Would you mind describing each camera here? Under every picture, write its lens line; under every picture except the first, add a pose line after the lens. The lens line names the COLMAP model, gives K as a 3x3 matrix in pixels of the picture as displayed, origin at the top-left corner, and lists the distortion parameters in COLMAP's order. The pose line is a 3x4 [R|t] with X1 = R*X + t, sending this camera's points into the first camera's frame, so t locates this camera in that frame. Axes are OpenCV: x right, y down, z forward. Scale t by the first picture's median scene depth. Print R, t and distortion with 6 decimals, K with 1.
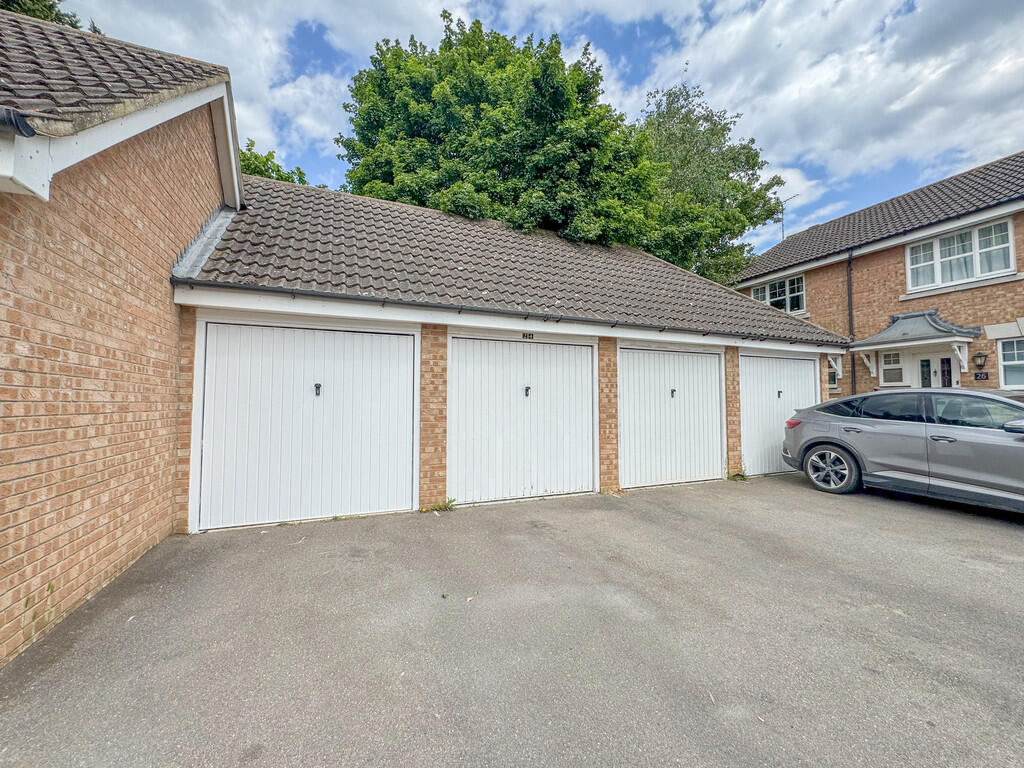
lens RADIAL K [[413.9, 0, 512.0], [0, 413.9, 384.0], [0, 0, 1]] dist [-0.001936, -0.000166]
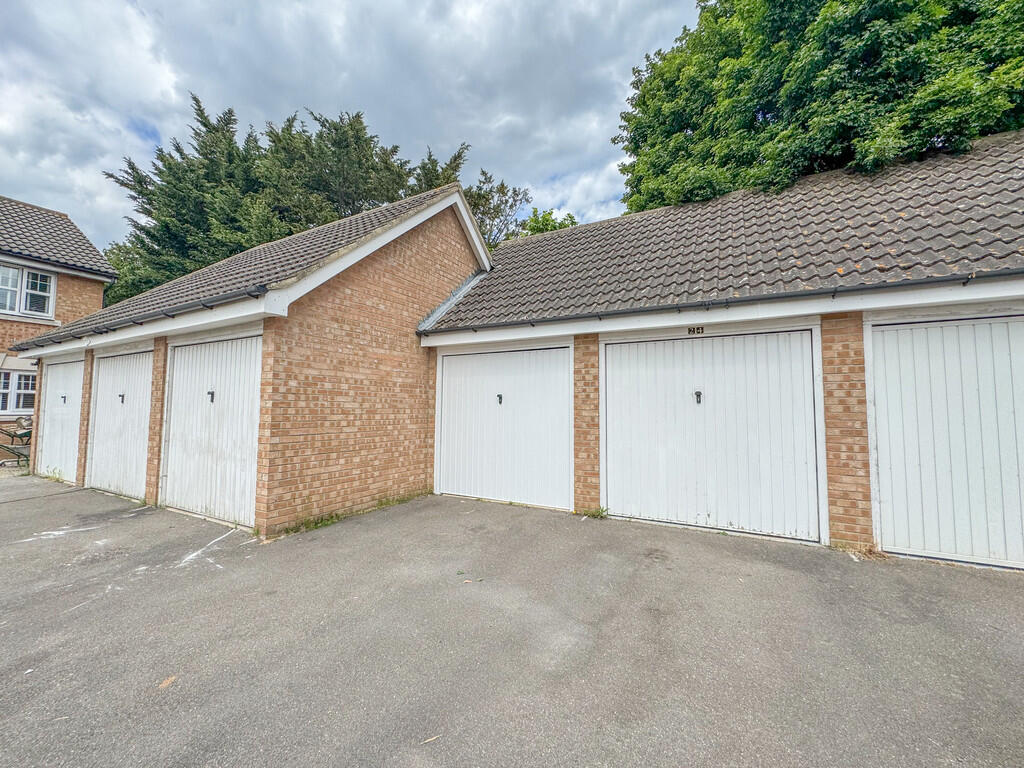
lens RADIAL K [[410.3, 0, 512.0], [0, 410.3, 384.0], [0, 0, 1]] dist [-0.000773, 0.000138]
pose [[0.620012, -0.043540, -0.783383, 0.571971], [0.028438, 0.999050, -0.033020, 0.010147], [0.784077, -0.001805, 0.620661, 0.254307]]
